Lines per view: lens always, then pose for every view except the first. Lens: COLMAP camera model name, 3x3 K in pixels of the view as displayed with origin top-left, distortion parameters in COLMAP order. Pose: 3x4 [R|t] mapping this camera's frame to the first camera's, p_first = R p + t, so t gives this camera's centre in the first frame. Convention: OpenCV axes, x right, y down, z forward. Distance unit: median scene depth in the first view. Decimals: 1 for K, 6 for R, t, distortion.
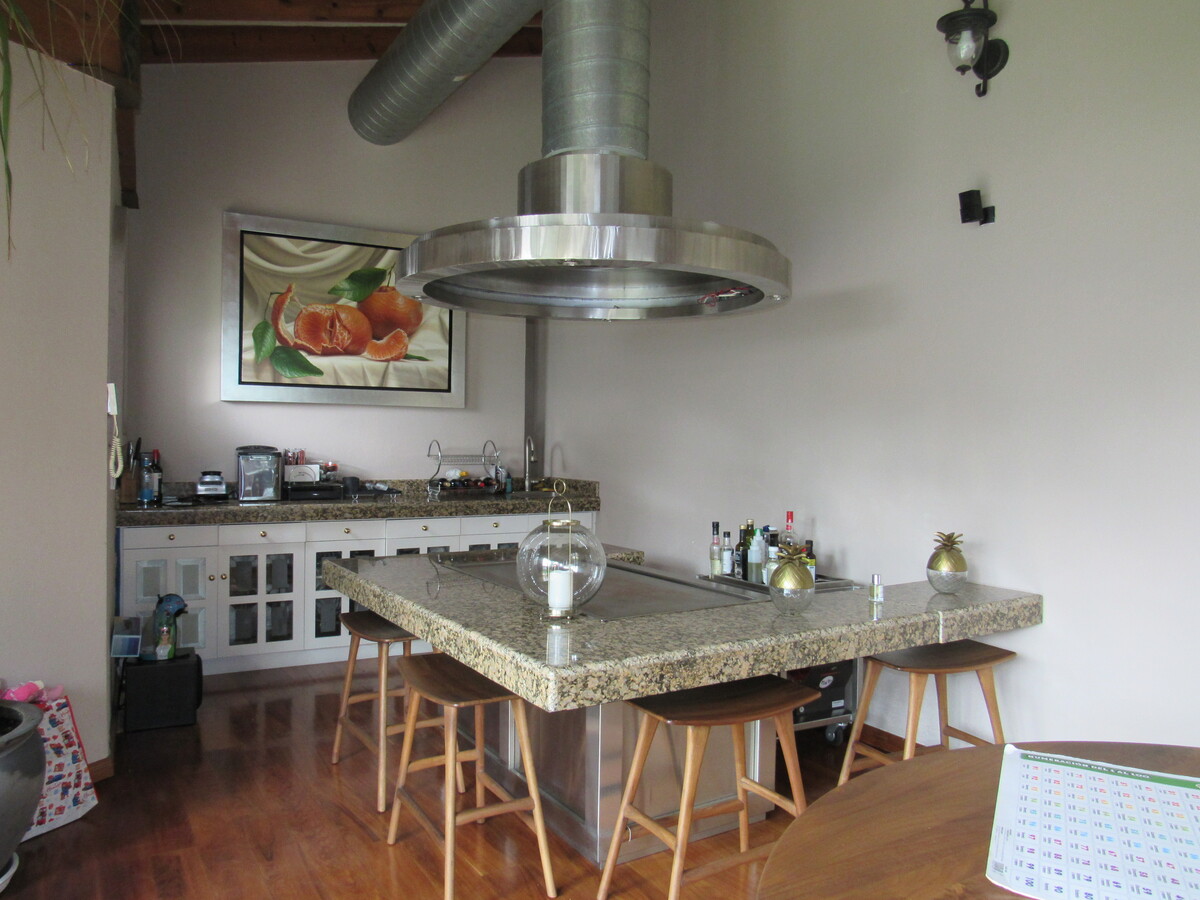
lens RADIAL K [[872.2, 0, 590.2], [0, 872.2, 453.0], [0, 0, 1]] dist [-0.008311, 0.013470]
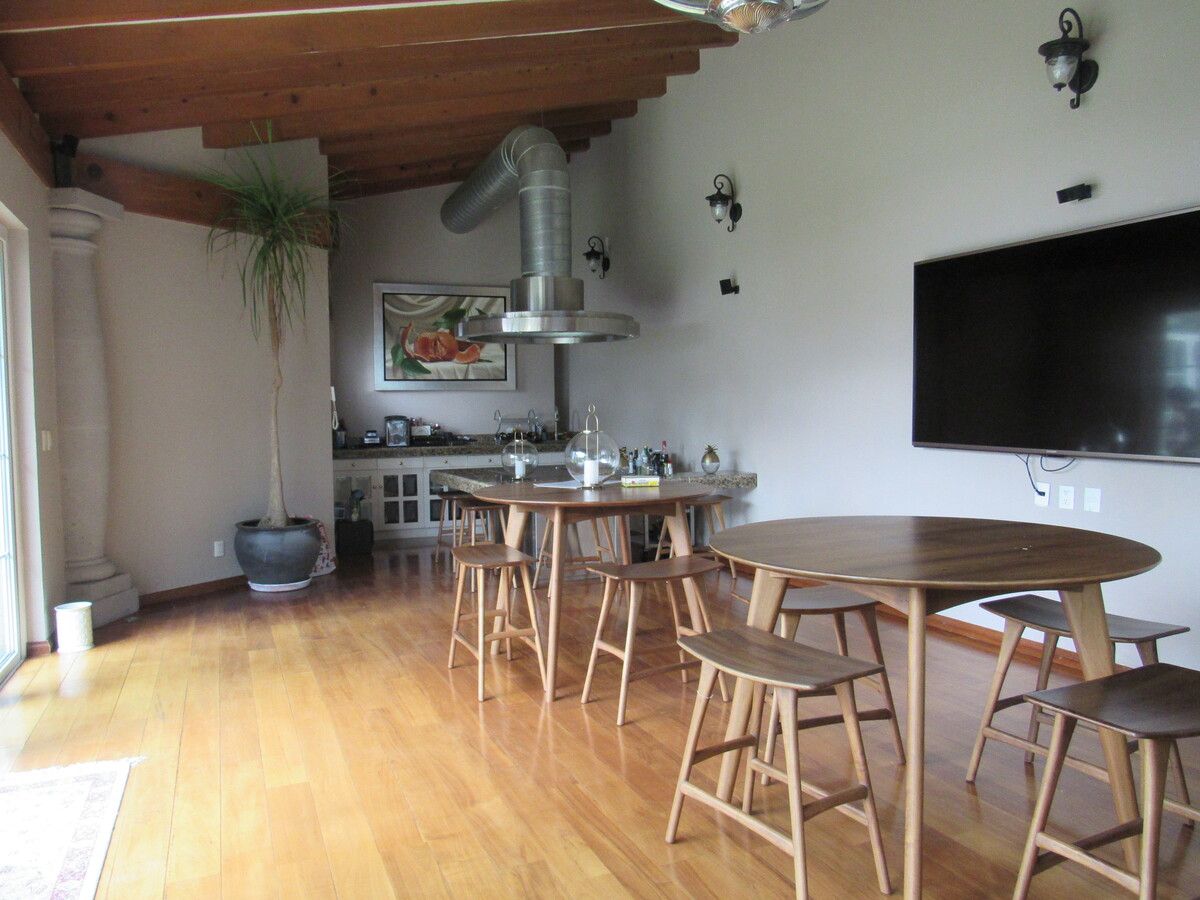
lens RADIAL K [[857.0, 0, 600.0], [0, 857.0, 450.0], [0, 0, 1]] dist [-0.004705, 0.002330]
pose [[0.991969, -0.020797, -0.124761, 0.239540], [0.024585, 0.999280, 0.028900, 0.021367], [0.124070, -0.031735, 0.991766, -0.660564]]
